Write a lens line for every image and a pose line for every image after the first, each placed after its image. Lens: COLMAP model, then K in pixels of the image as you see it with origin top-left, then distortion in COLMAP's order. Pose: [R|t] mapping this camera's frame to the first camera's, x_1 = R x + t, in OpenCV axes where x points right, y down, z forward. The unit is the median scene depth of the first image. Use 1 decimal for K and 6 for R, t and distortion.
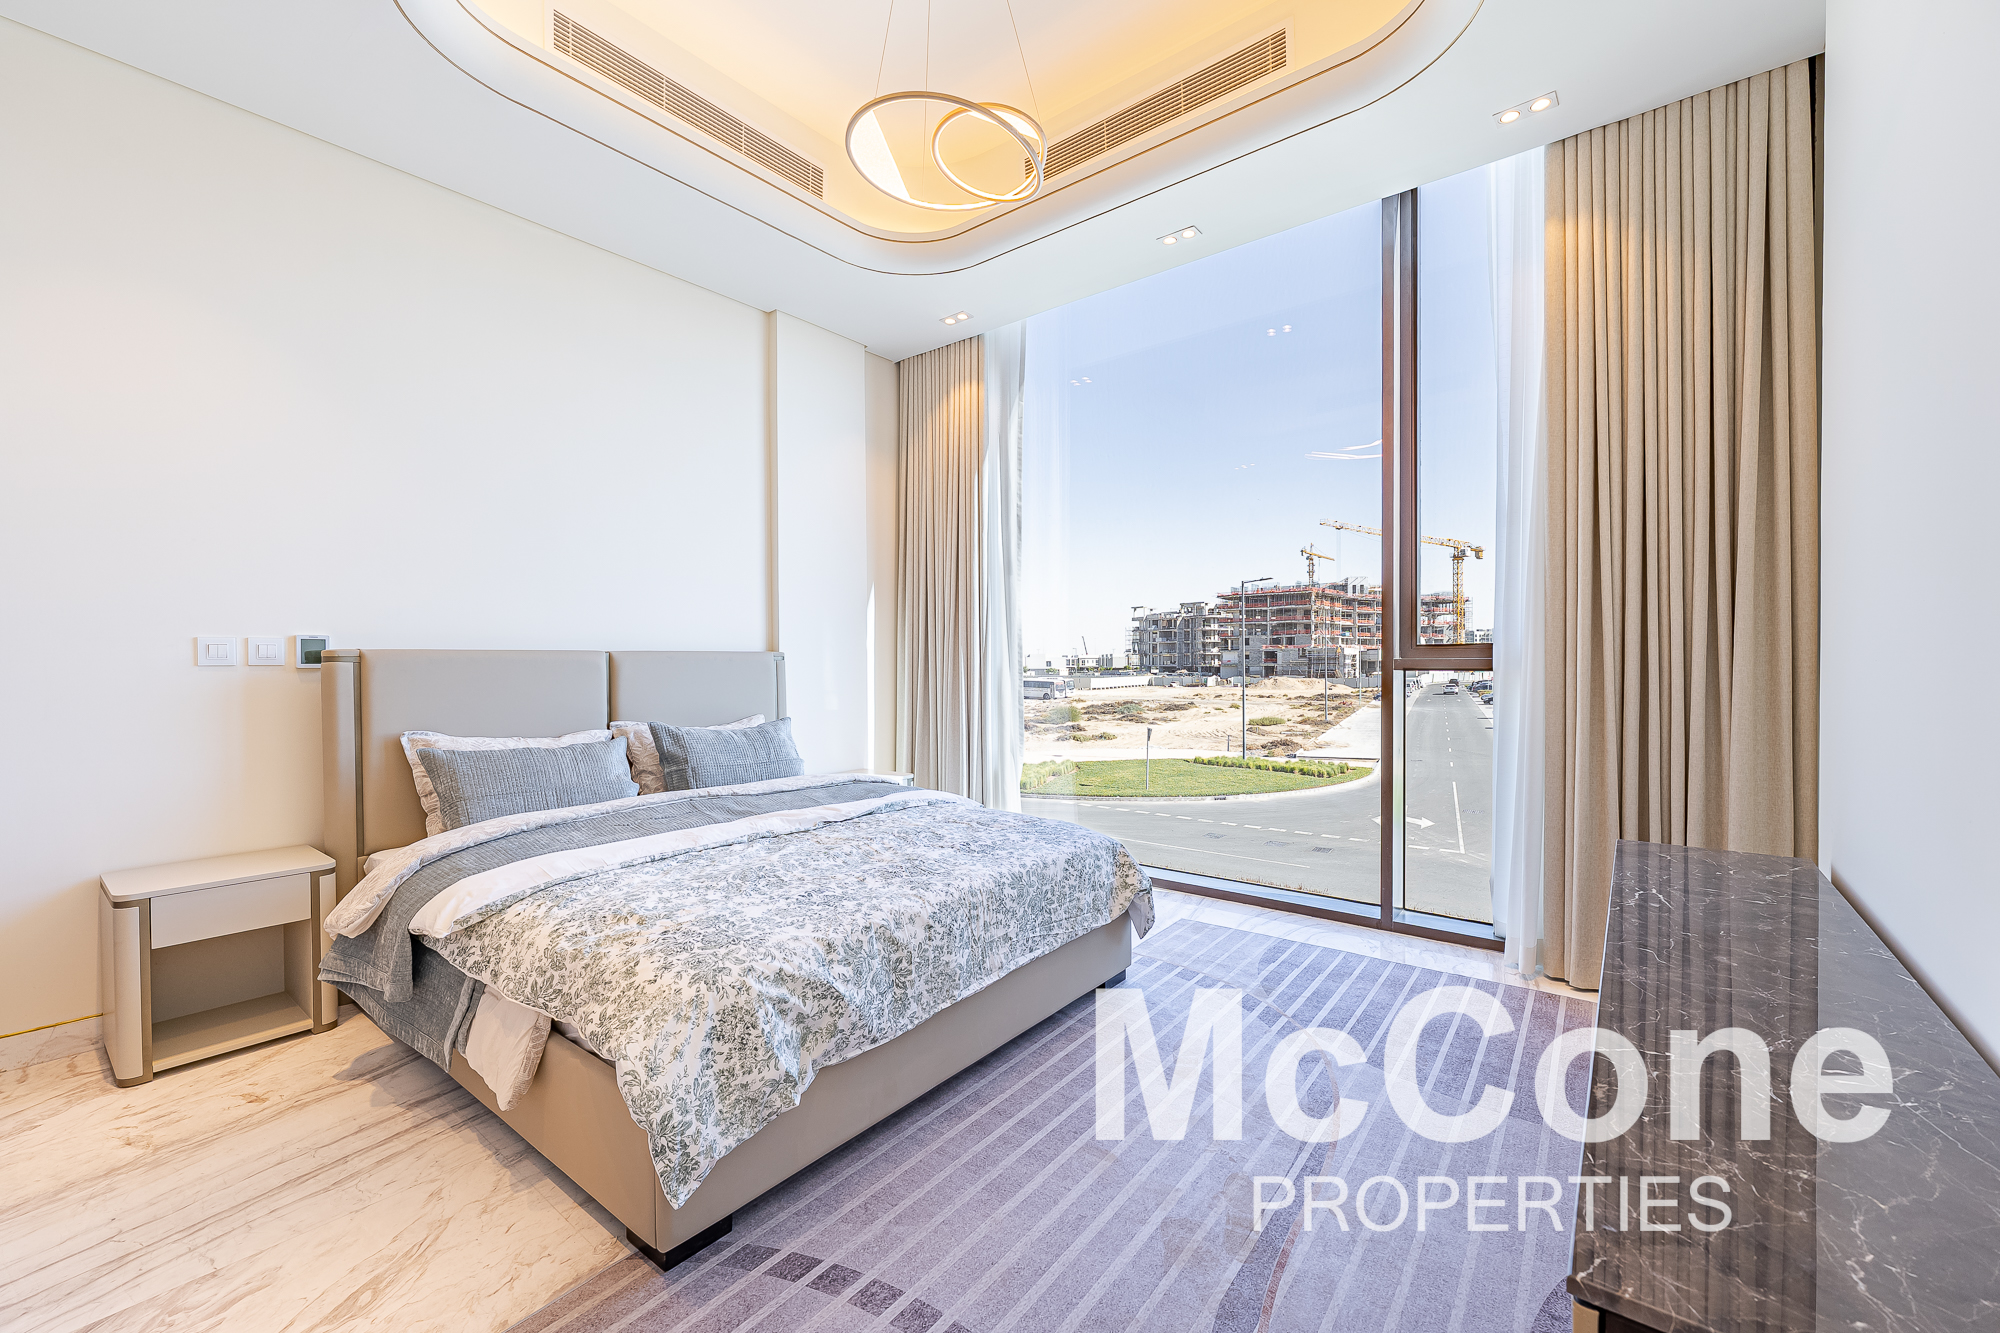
lens RADIAL K [[802.3, 0, 1000.0], [0, 802.3, 666.5], [0, 0, 1]] dist [0.000158, 0.000034]
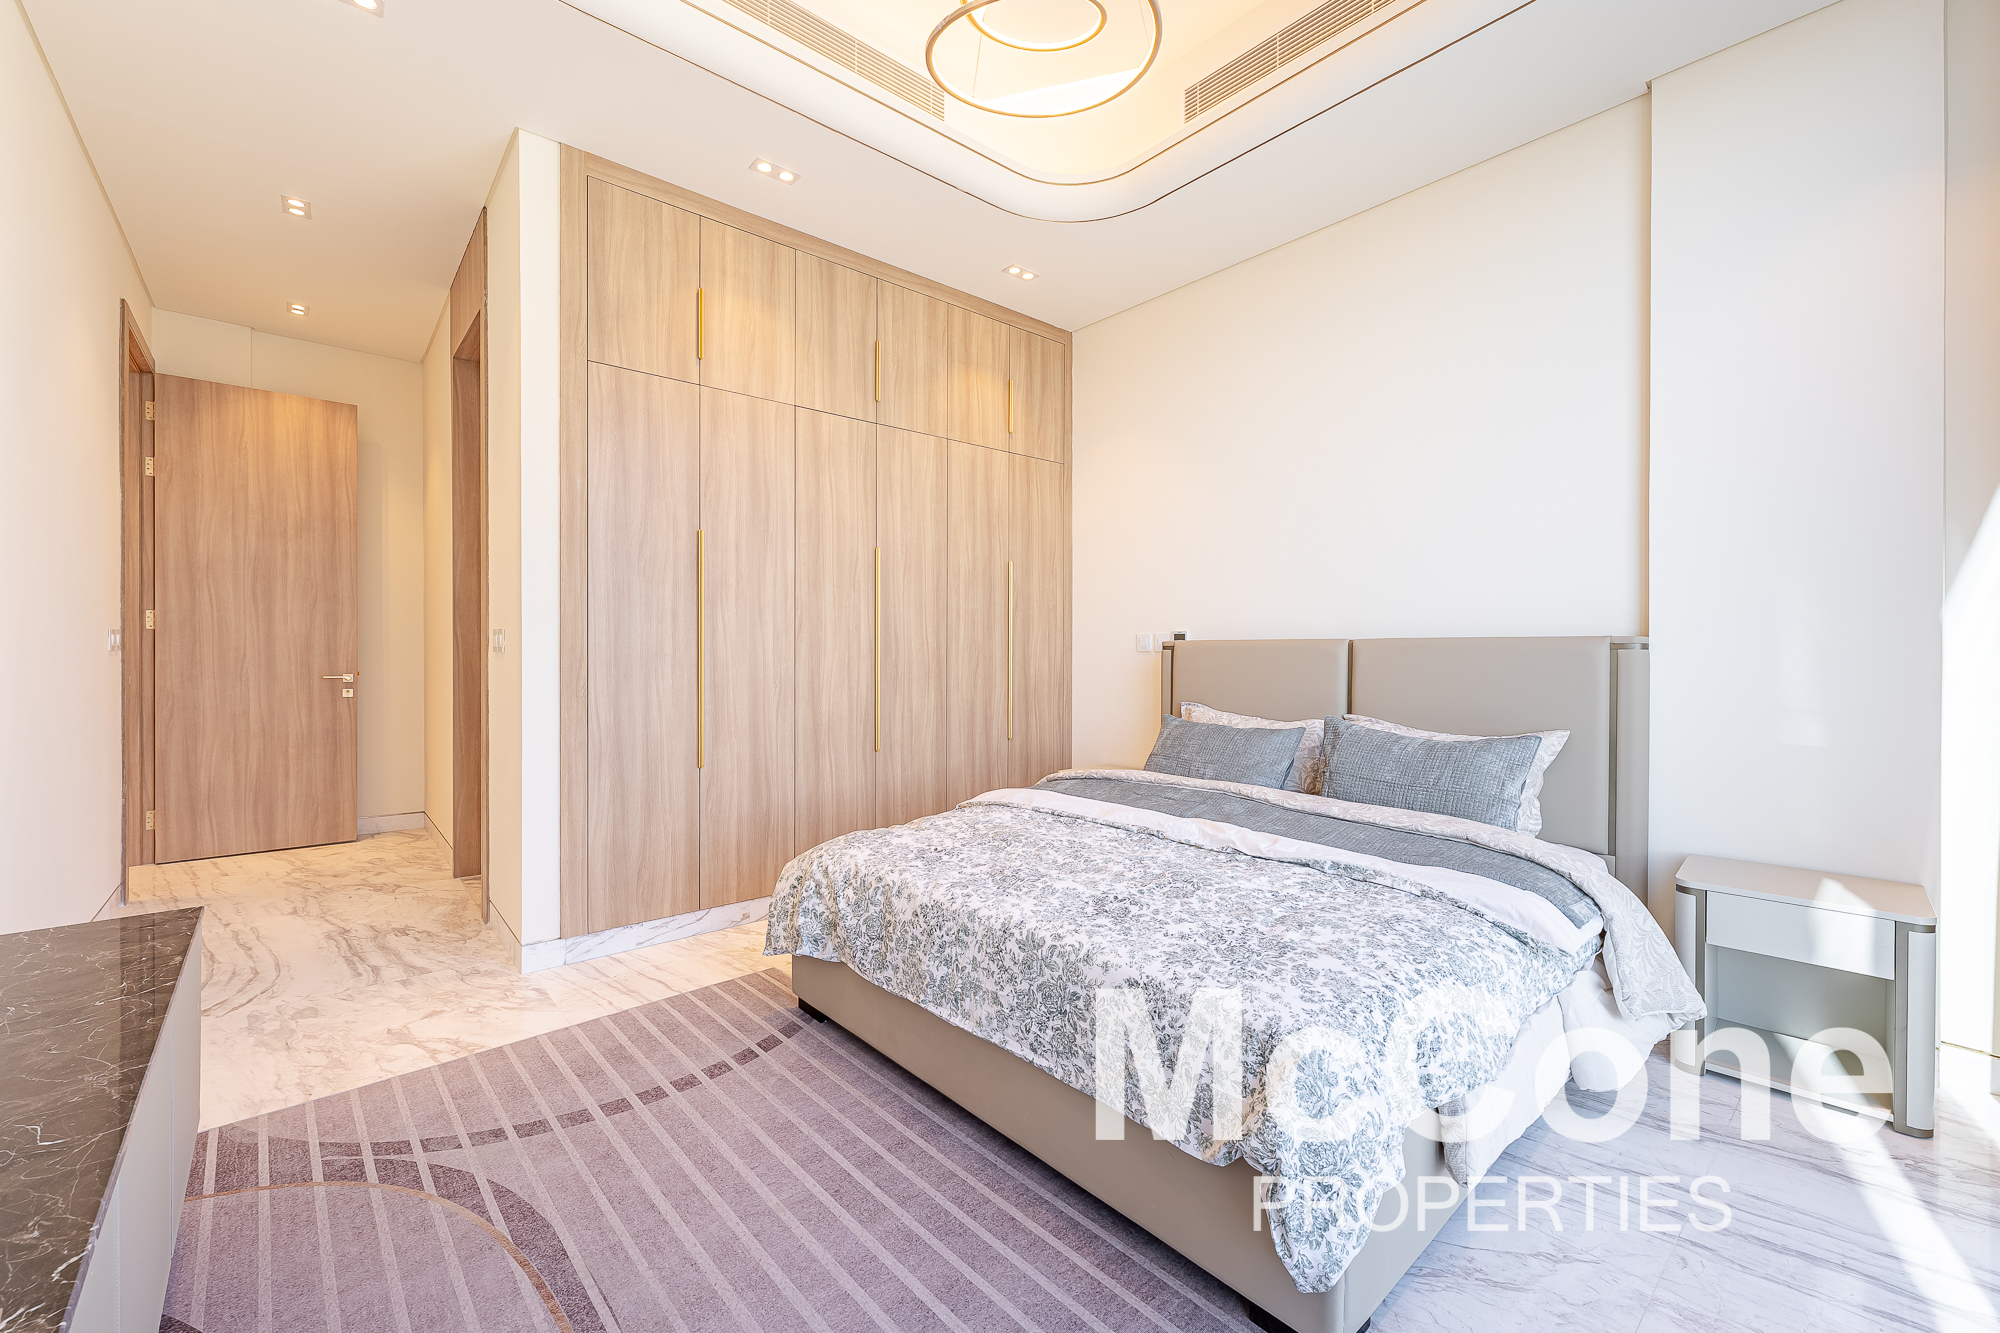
lens RADIAL K [[833.8, 0, 997.7], [0, 833.8, 652.7], [0, 0, 1]] dist [-0.001116, -0.000262]
pose [[-0.193110, 0.006441, -0.981156, 0.847614], [-0.011073, 0.999900, 0.008744, -0.012217], [0.981115, 0.012553, -0.193019, 1.201551]]
